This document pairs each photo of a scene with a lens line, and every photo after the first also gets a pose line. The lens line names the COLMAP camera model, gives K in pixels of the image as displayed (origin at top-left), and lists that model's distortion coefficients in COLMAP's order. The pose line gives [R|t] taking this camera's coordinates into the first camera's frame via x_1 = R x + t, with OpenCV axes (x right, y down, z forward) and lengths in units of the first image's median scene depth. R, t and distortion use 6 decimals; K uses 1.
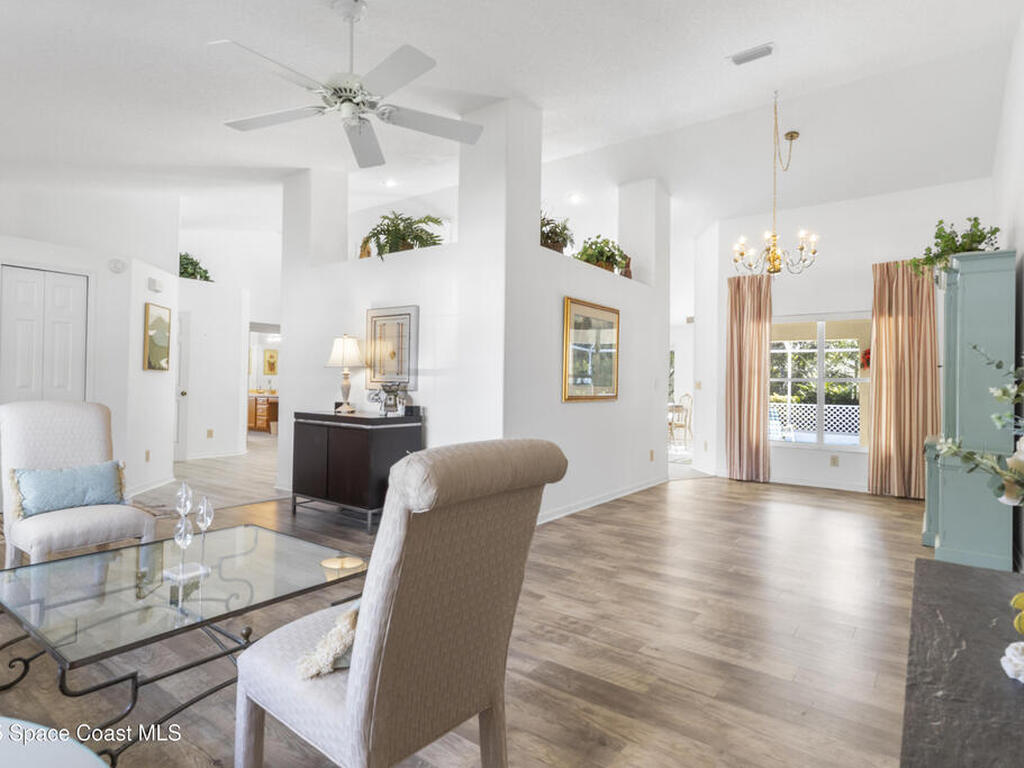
lens RADIAL K [[562.9, 0, 512.3], [0, 562.9, 382.3], [0, 0, 1]] dist [-0.001132, -0.000523]
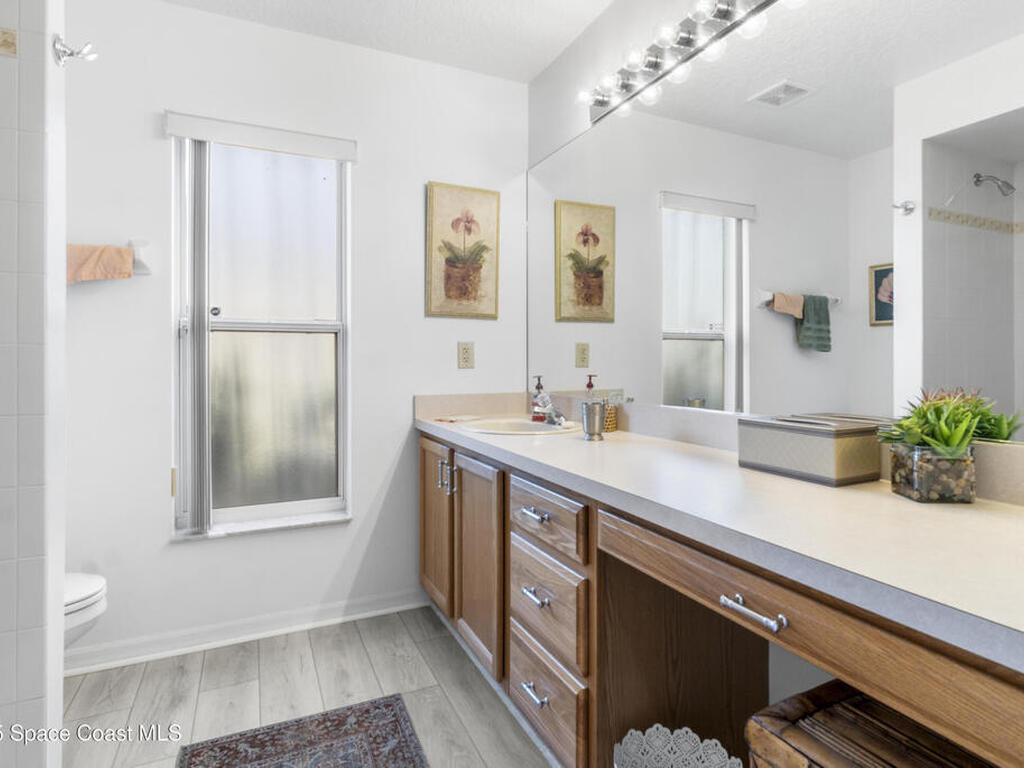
lens RADIAL K [[562.9, 0, 512.7], [0, 562.9, 378.2], [0, 0, 1]] dist [-0.001132, -0.000523]
pose [[0.878690, -0.008718, -0.477314, -0.355184], [0.014891, 0.999847, 0.009151, 0.005016], [0.477161, -0.015148, 0.878685, 0.806867]]
